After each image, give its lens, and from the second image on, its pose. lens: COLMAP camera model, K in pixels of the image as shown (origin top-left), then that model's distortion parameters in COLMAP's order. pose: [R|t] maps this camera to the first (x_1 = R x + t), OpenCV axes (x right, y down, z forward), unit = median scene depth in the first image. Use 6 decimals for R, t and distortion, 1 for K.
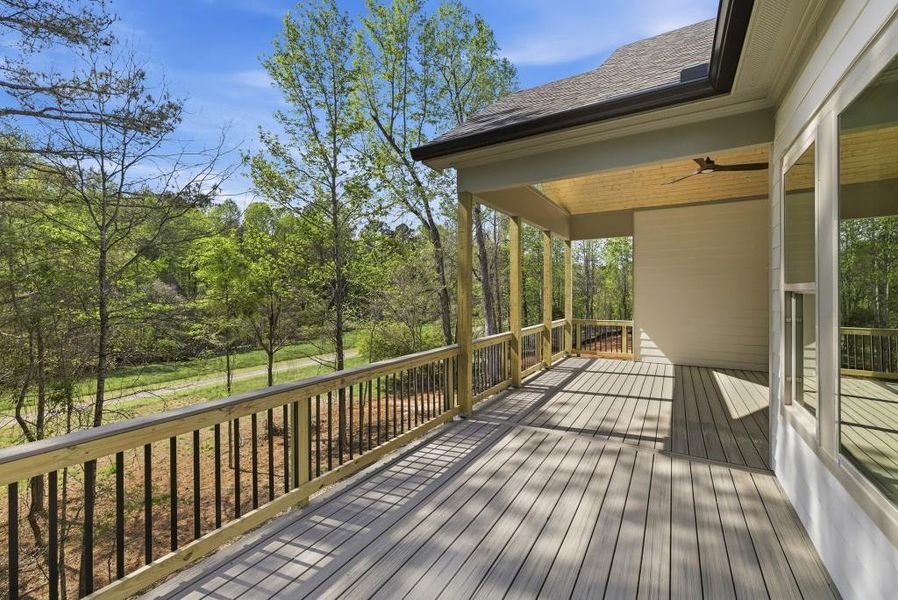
lens RADIAL K [[385.5, 0, 448.9], [0, 385.5, 295.1], [0, 0, 1]] dist [0.002785, -0.000053]
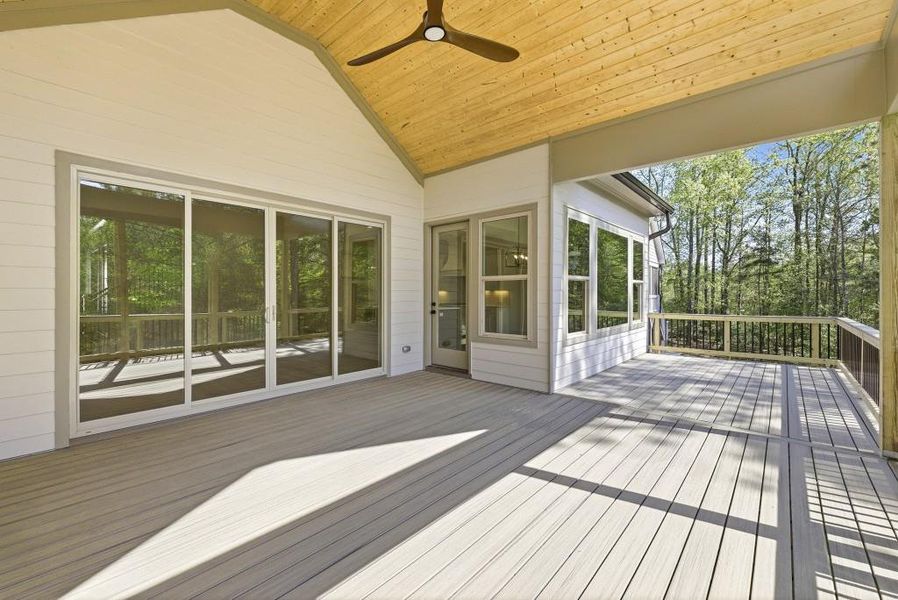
lens RADIAL K [[385.5, 0, 445.6], [0, 385.5, 296.1], [0, 0, 1]] dist [0.002785, -0.000053]
pose [[-0.981007, -0.000709, 0.193971, 0.709957], [0.001628, 0.999928, 0.011891, 0.033403], [-0.193965, 0.011981, -0.980935, 1.923128]]
